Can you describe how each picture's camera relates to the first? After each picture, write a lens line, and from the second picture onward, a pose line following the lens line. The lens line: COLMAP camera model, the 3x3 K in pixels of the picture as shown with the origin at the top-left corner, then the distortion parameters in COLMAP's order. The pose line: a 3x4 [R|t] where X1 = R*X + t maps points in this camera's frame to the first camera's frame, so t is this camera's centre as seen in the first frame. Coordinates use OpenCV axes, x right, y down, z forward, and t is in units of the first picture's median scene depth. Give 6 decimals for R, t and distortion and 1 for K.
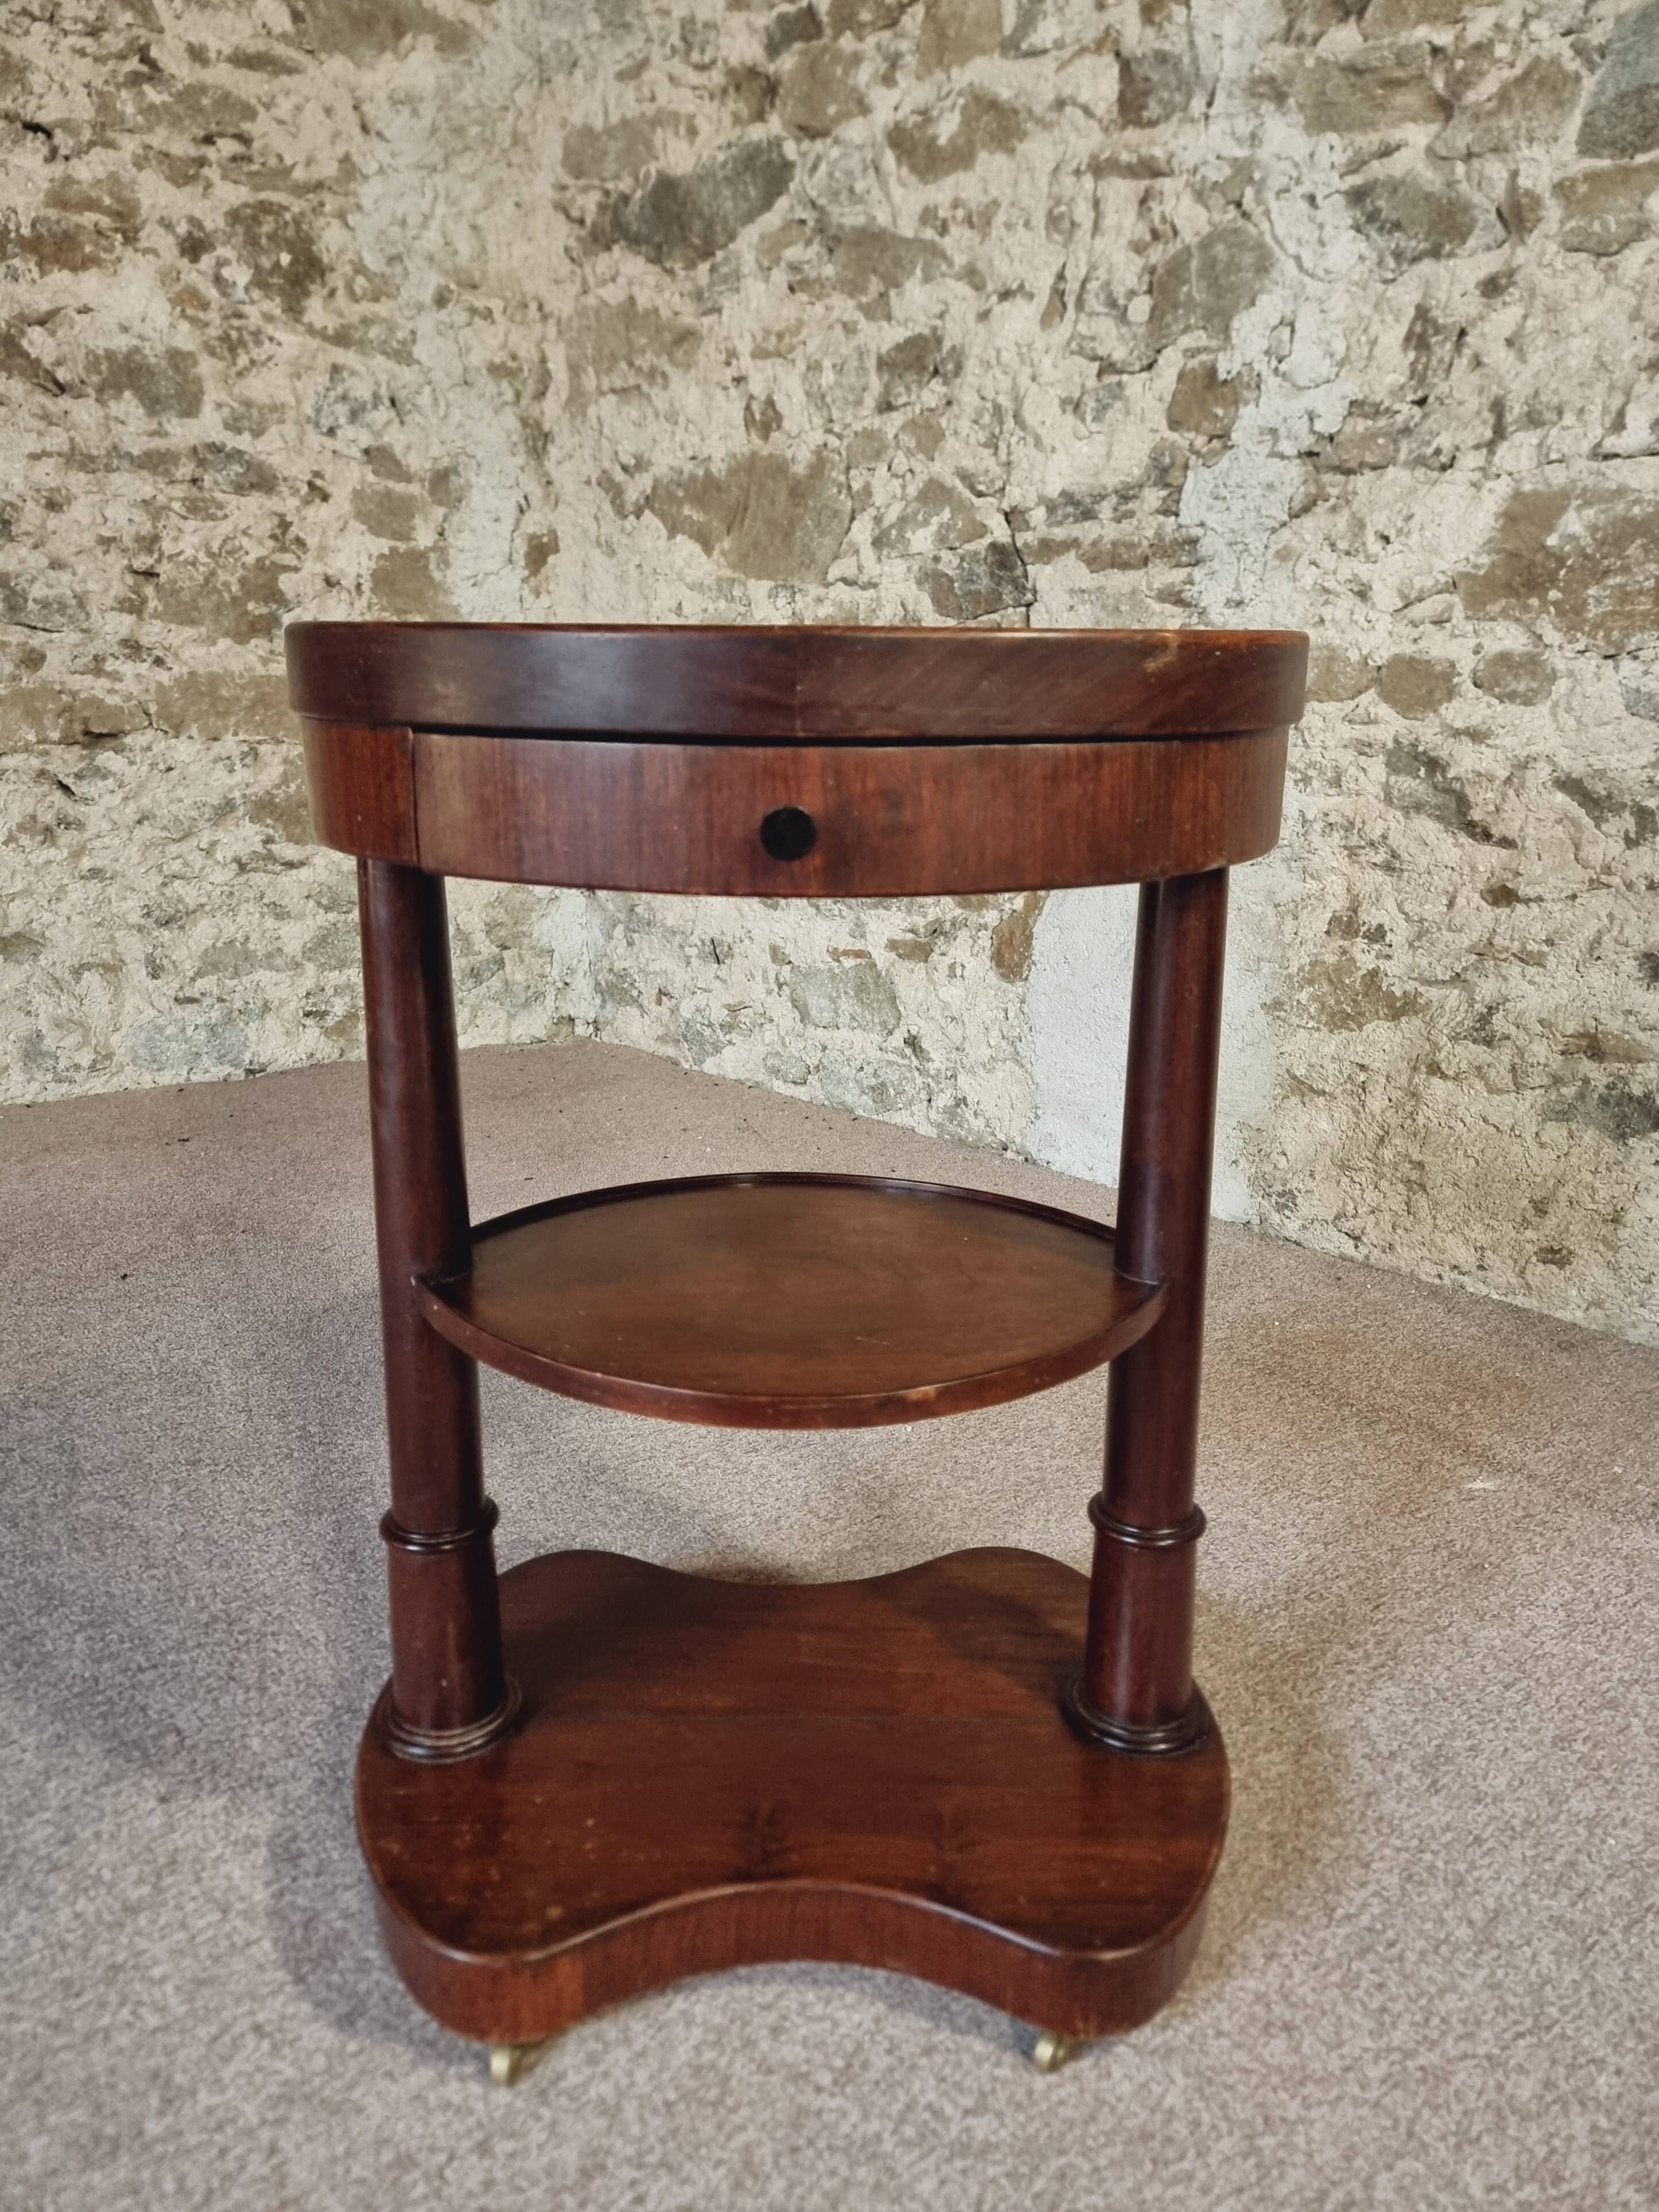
lens RADIAL K [[1588.8, 0, 810.2], [0, 1588.8, 1093.8], [0, 0, 1]] dist [0.063758, -0.056772]
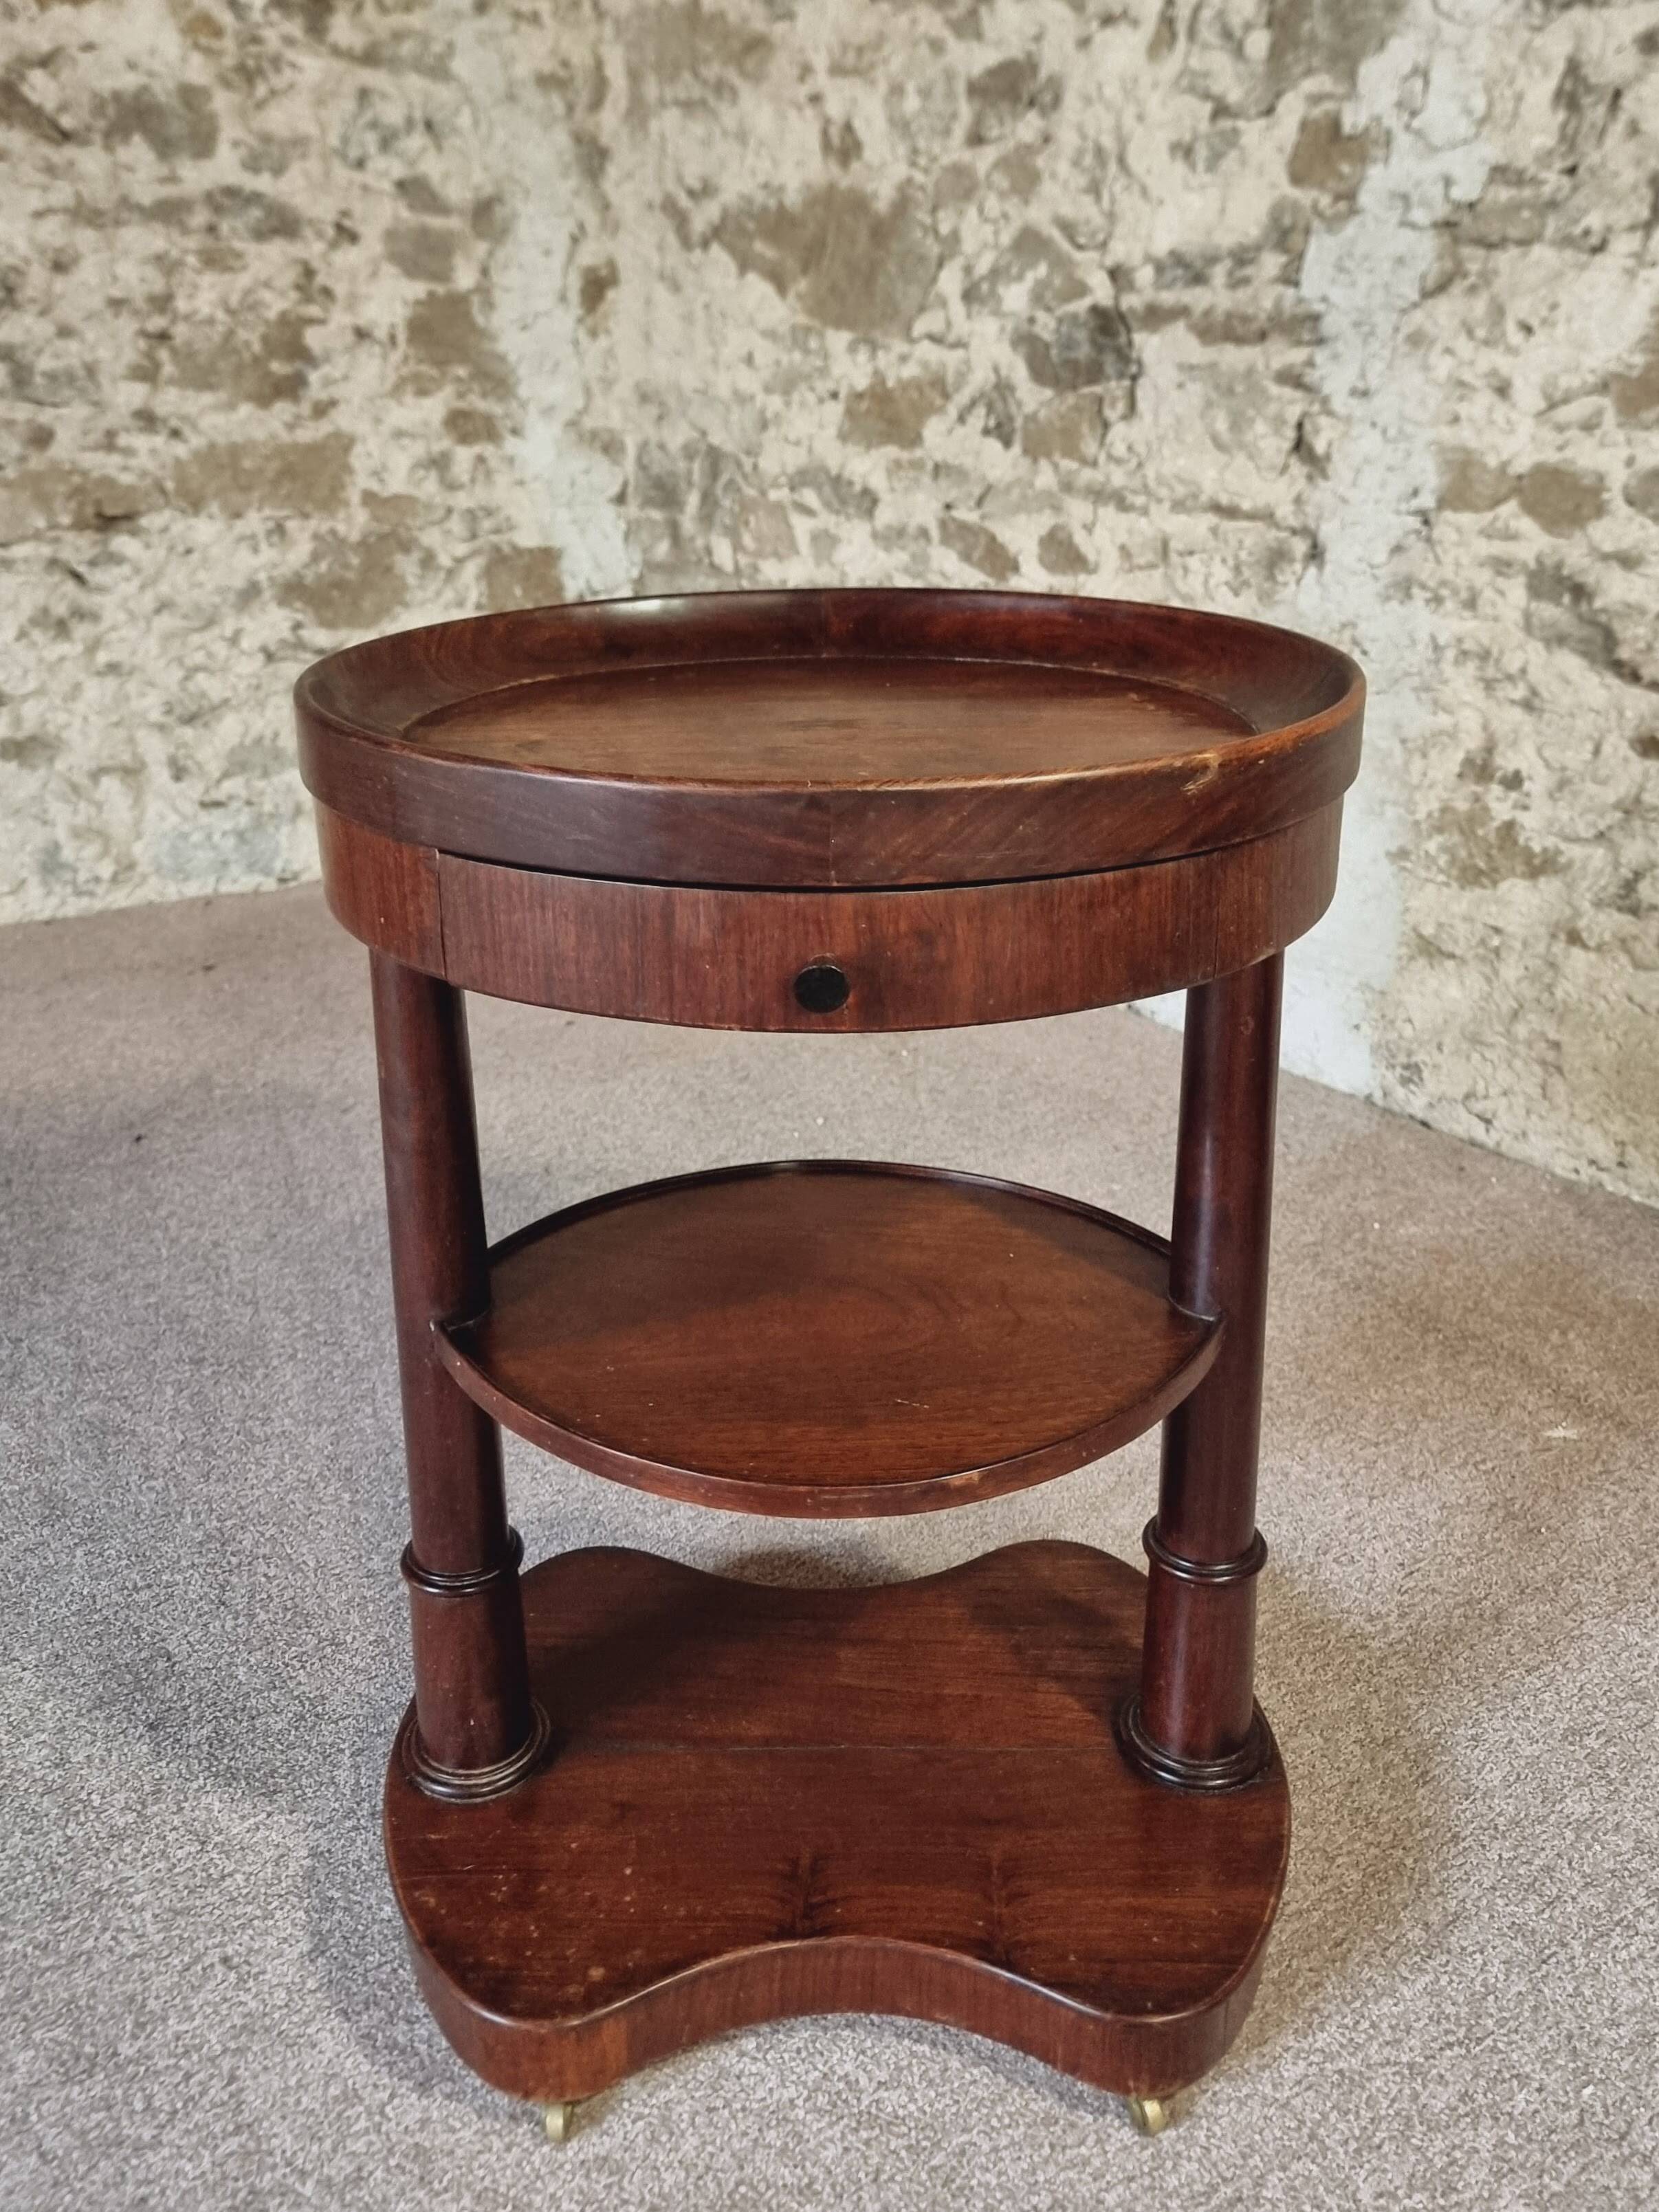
lens RADIAL K [[1917.6, 0, 796.6], [0, 1917.6, 935.2], [0, 0, 1]] dist [0.060050, -0.055665]
pose [[0.995444, 0.011359, -0.094664, 0.065005], [-0.005306, 0.997939, 0.063949, -0.079914], [0.095195, -0.063156, 0.993453, -0.086066]]
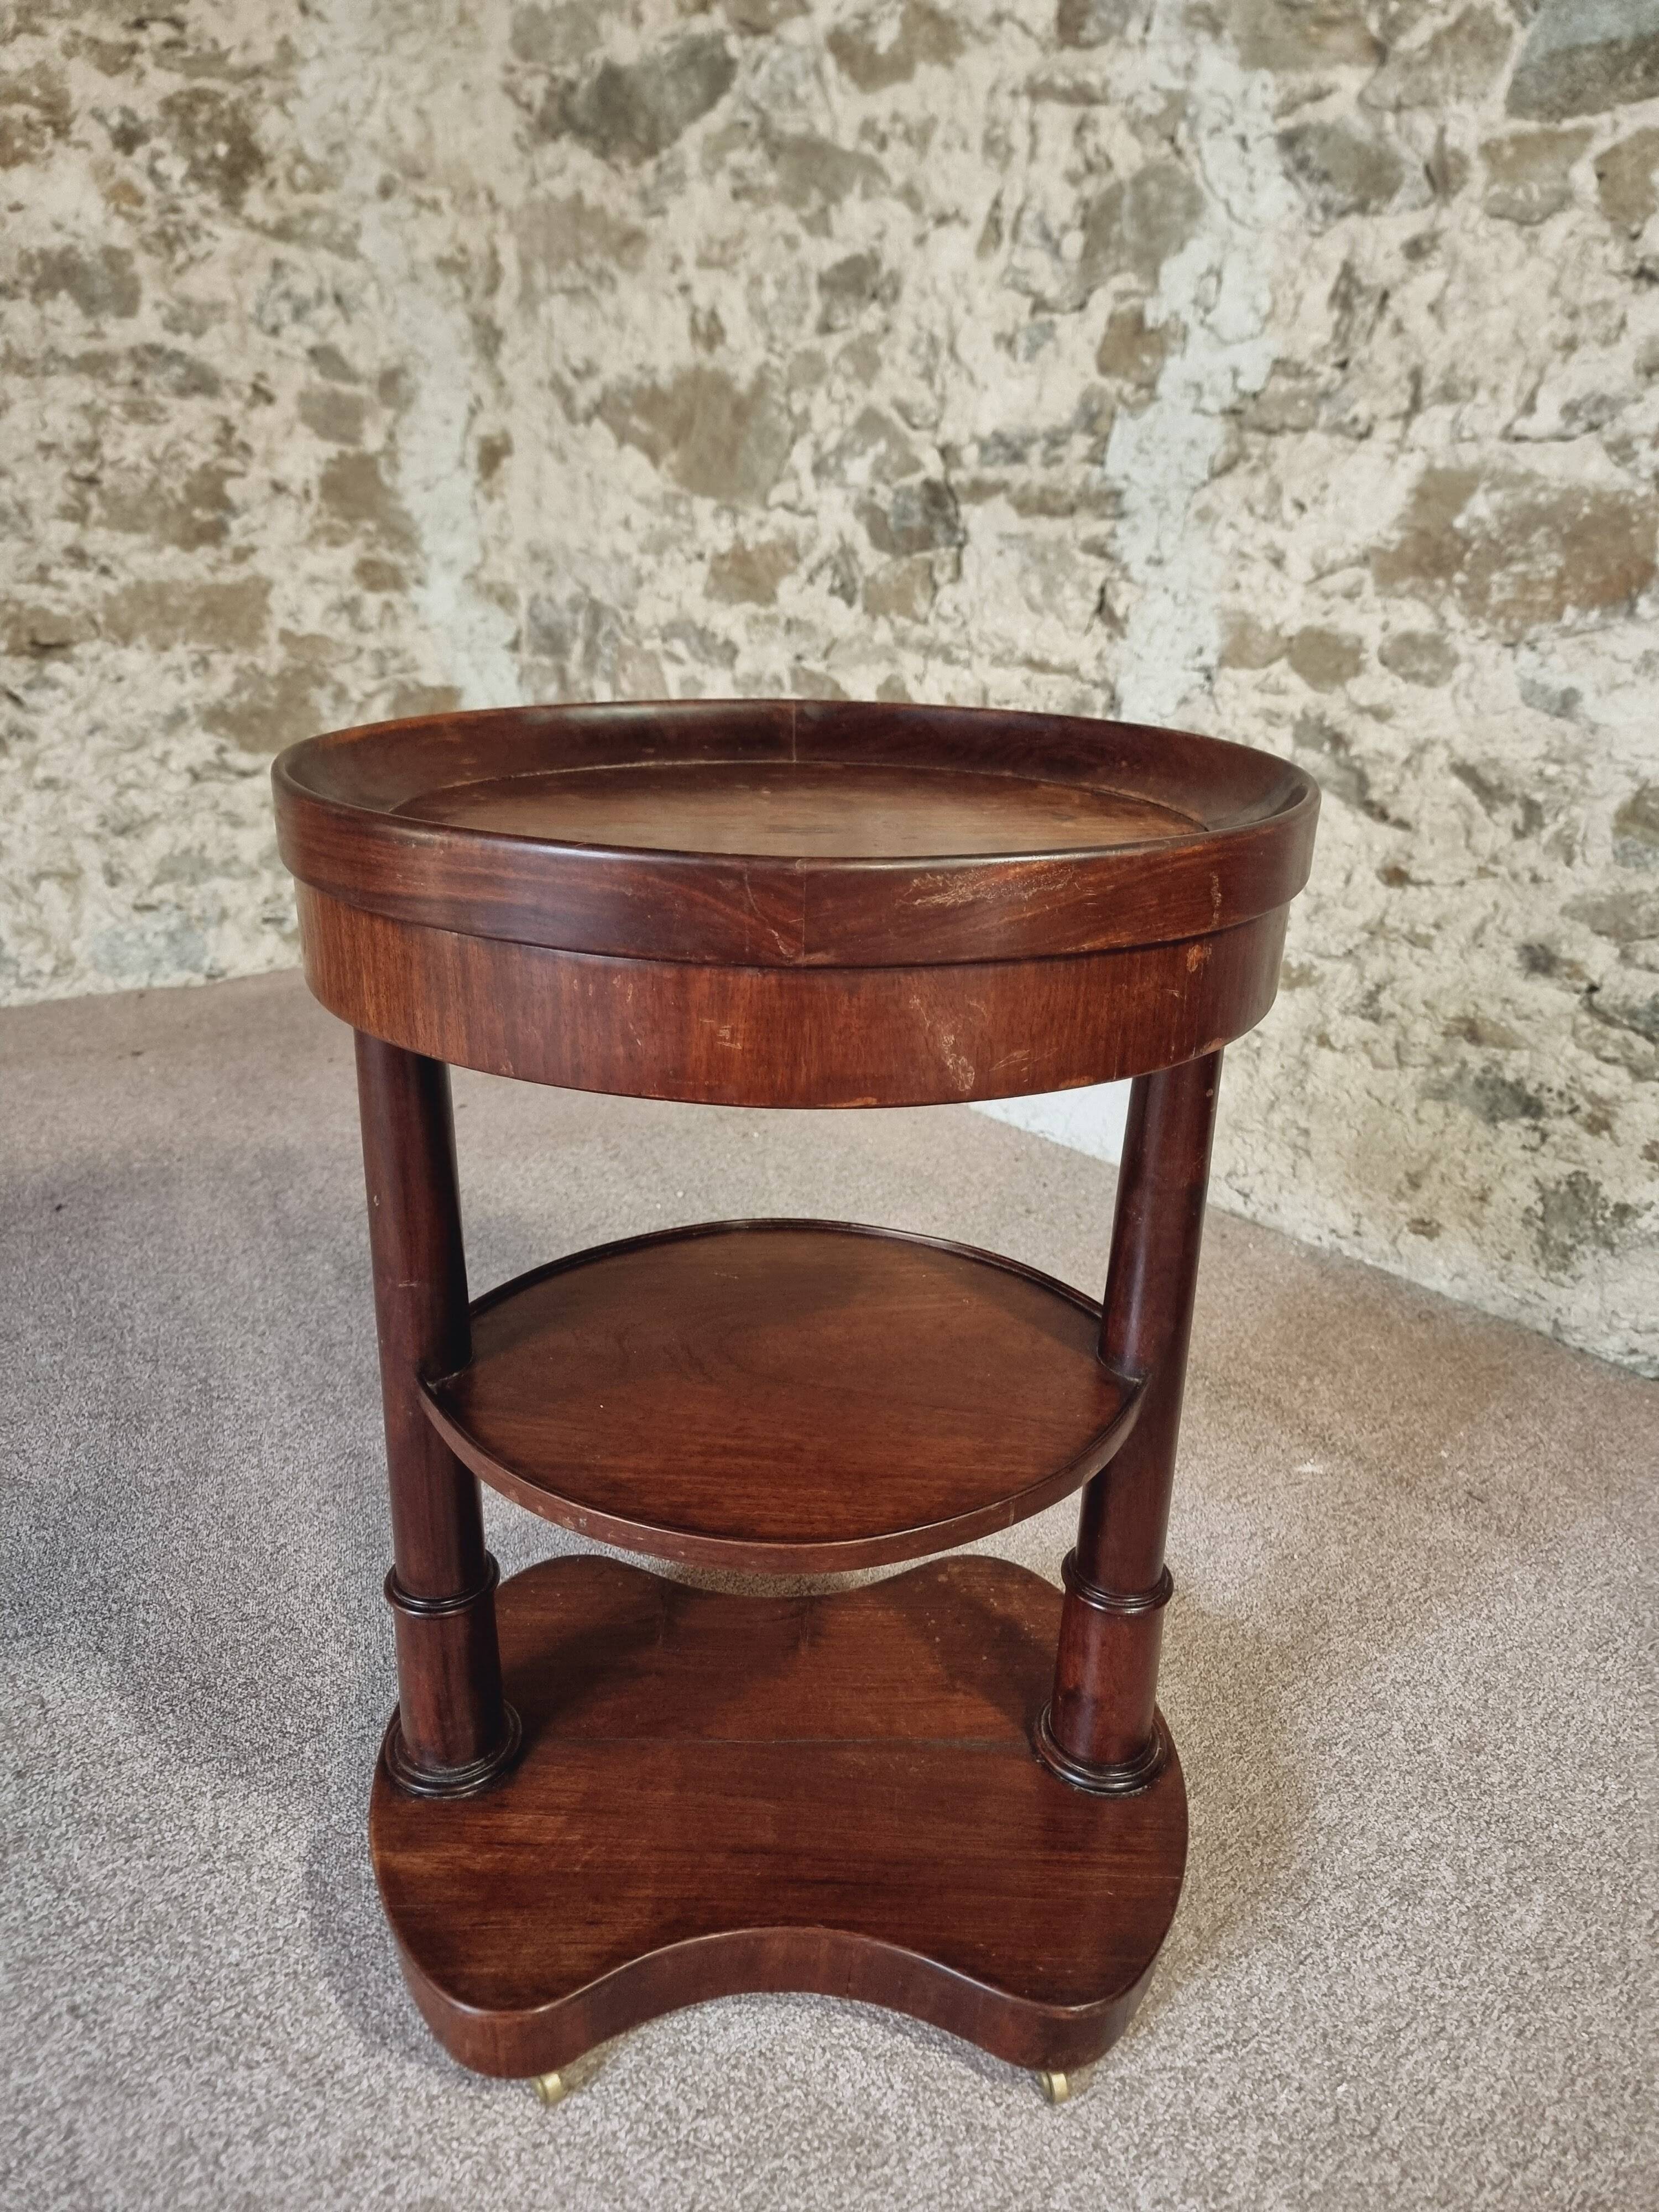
lens RADIAL K [[1546.4, 0, 809.9], [0, 1546.4, 1103.3], [0, 0, 1]] dist [0.051830, -0.048730]
pose [[0.999653, 0.023397, -0.012064, 0.072010], [-0.021945, 0.993798, 0.109010, -0.074618], [0.014539, -0.108708, 0.993967, 0.003639]]
